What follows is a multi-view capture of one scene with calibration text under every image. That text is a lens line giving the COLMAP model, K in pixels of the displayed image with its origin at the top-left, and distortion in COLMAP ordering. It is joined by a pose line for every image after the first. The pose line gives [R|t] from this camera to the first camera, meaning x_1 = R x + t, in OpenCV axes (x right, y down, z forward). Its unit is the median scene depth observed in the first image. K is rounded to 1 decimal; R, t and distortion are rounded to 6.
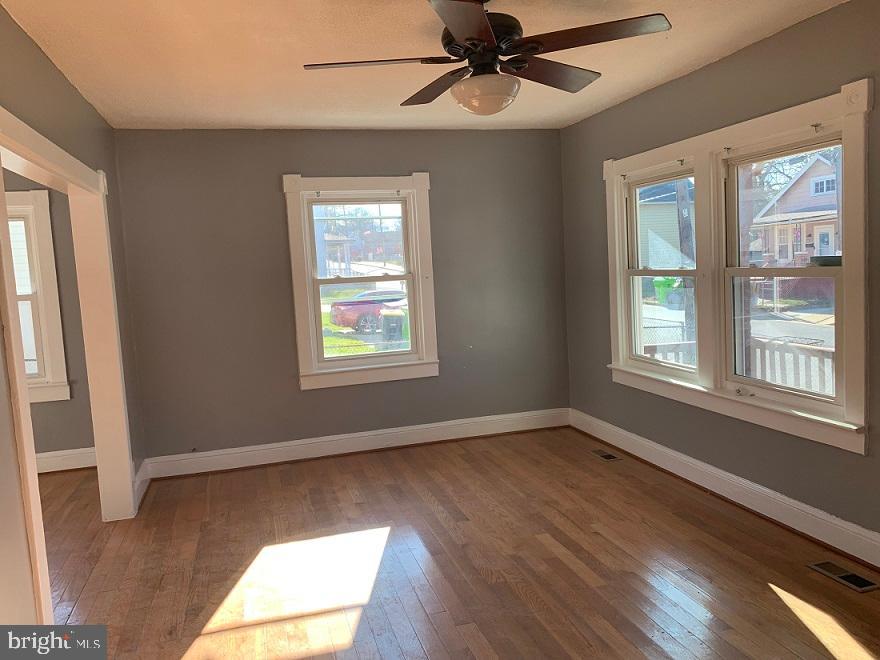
lens RADIAL K [[675.2, 0, 436.3], [0, 675.2, 325.4], [0, 0, 1]] dist [0.035481, -0.040185]
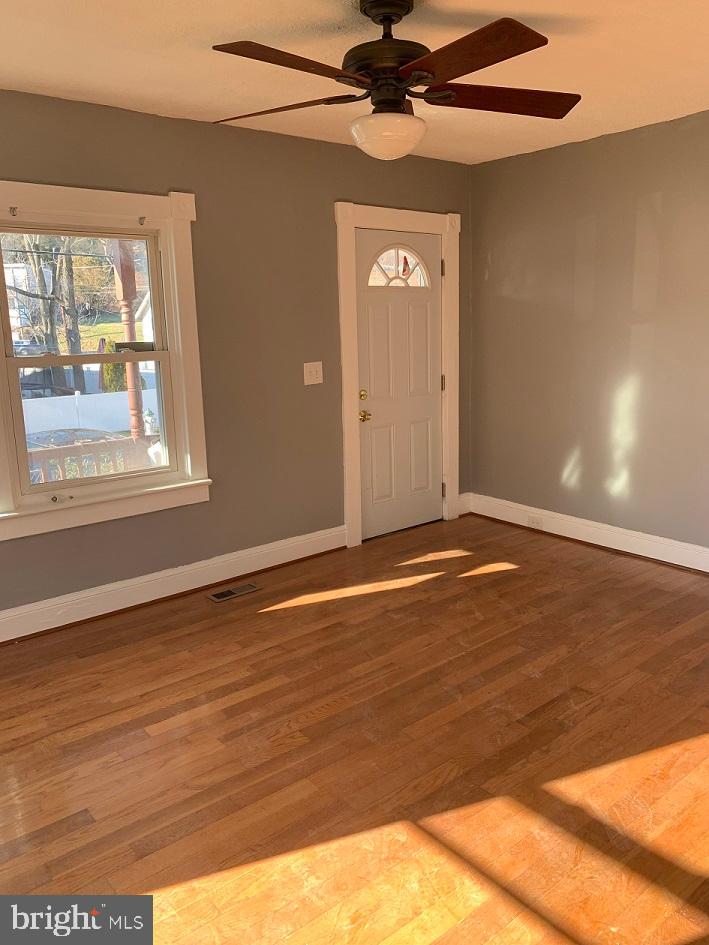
lens RADIAL K [[721.7, 0, 355.5], [0, 721.7, 469.3], [0, 0, 1]] dist [0.022048, -0.005132]
pose [[-0.393967, -0.117899, 0.911532, -0.568057], [0.133998, 0.973776, 0.183864, -0.061903], [-0.909305, 0.194579, -0.367837, 1.014154]]
